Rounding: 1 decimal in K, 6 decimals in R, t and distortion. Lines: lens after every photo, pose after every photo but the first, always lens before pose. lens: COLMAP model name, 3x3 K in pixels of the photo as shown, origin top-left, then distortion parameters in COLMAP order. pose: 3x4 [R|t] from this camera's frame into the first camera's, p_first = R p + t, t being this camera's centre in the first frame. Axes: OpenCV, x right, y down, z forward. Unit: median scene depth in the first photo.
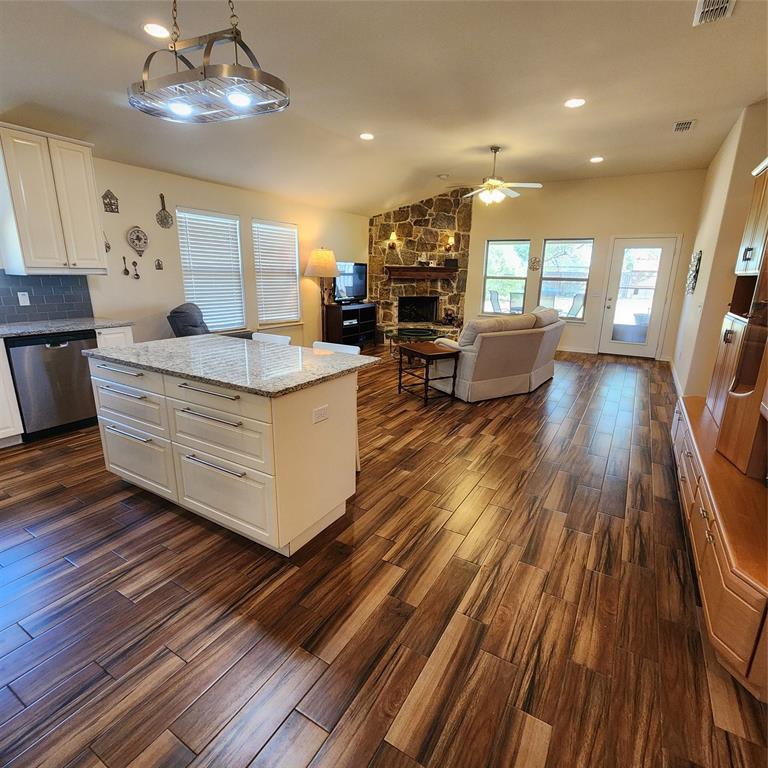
lens RADIAL K [[419.8, 0, 389.1], [0, 419.8, 382.2], [0, 0, 1]] dist [-0.000281, -0.000186]
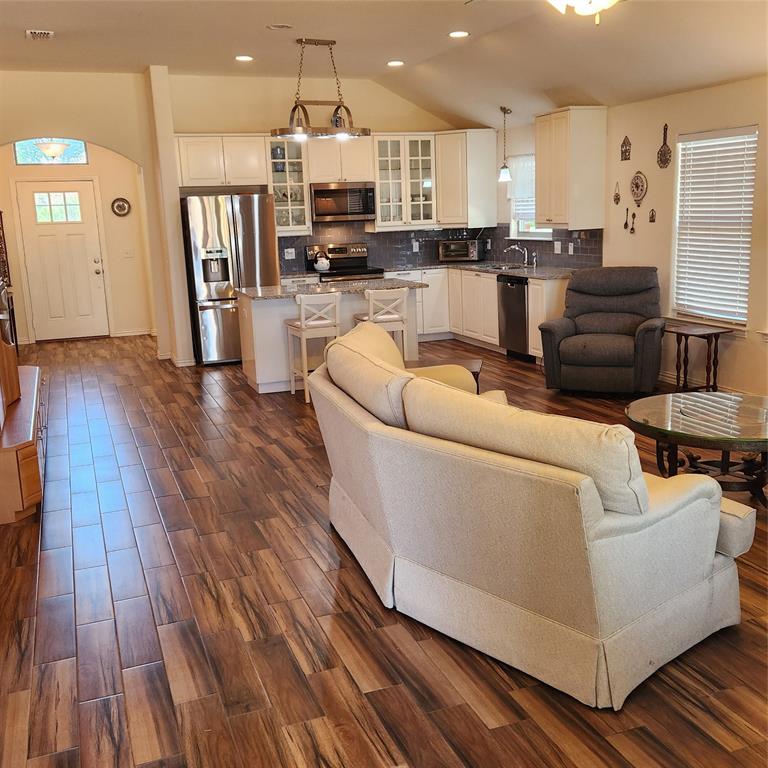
lens RADIAL K [[860.4, 0, 391.3], [0, 860.4, 384.7], [0, 0, 1]] dist [0.073279, -0.034113]
pose [[-0.627525, 0.161696, -0.761621, 0.603709], [-0.175008, 0.923873, 0.340338, -0.264266], [0.758673, 0.346861, -0.551455, 0.947684]]
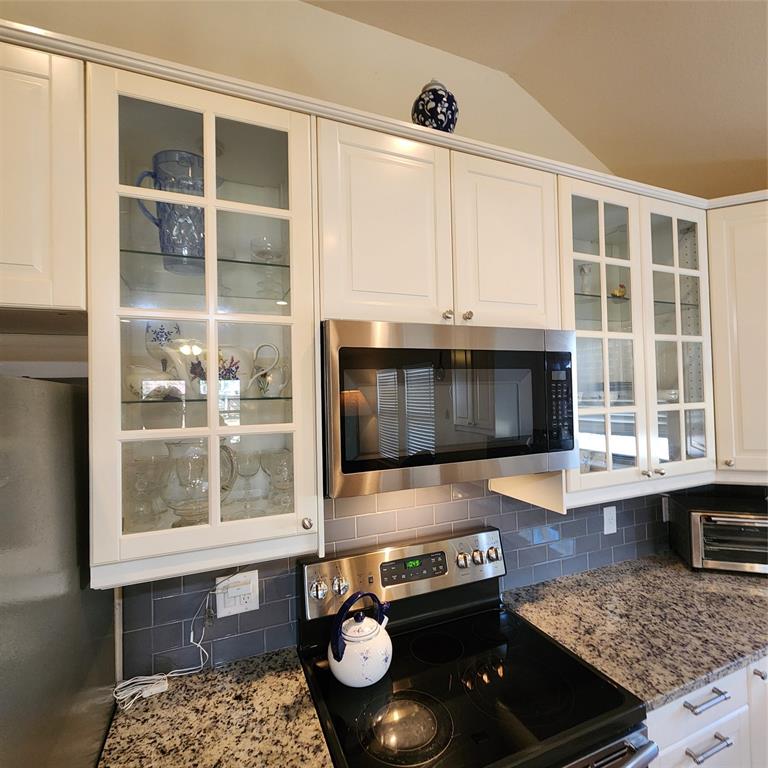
lens RADIAL K [[421.0, 0, 389.8], [0, 421.0, 383.1], [0, 0, 1]] dist [0.001200, -0.000237]
pose [[-0.595686, -0.026952, -0.802765, -0.193017], [-0.195383, 0.974279, 0.112272, -0.094384], [0.779092, 0.223725, -0.585630, 0.199504]]
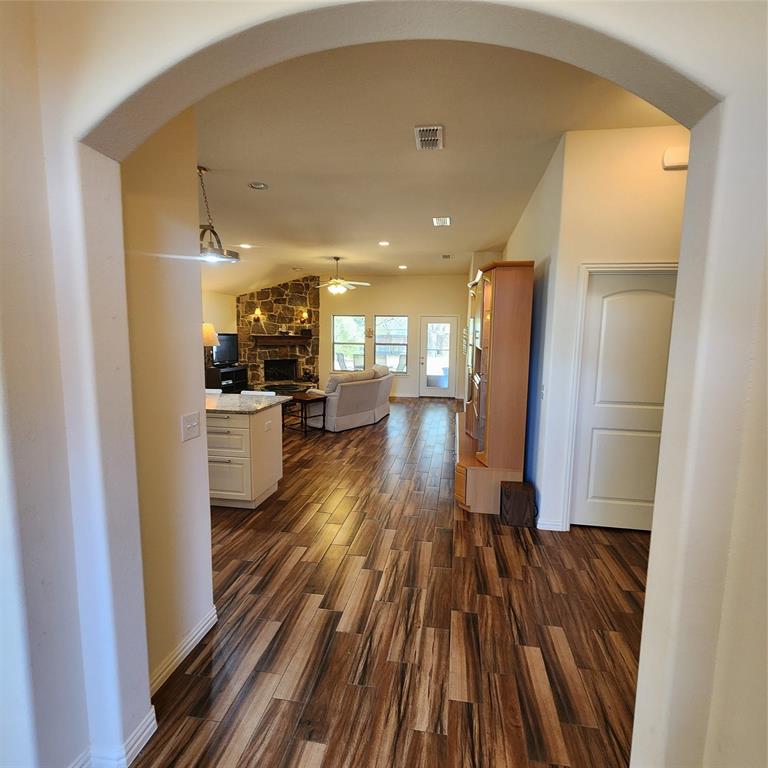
lens RADIAL K [[419.6, 0, 390.9], [0, 419.6, 385.7], [0, 0, 1]] dist [0.000448, 0.000031]
pose [[0.930248, -0.048841, 0.363667, -0.084364], [0.096528, 0.988766, -0.114124, 0.042420], [-0.354008, 0.141267, 0.924512, -0.236343]]
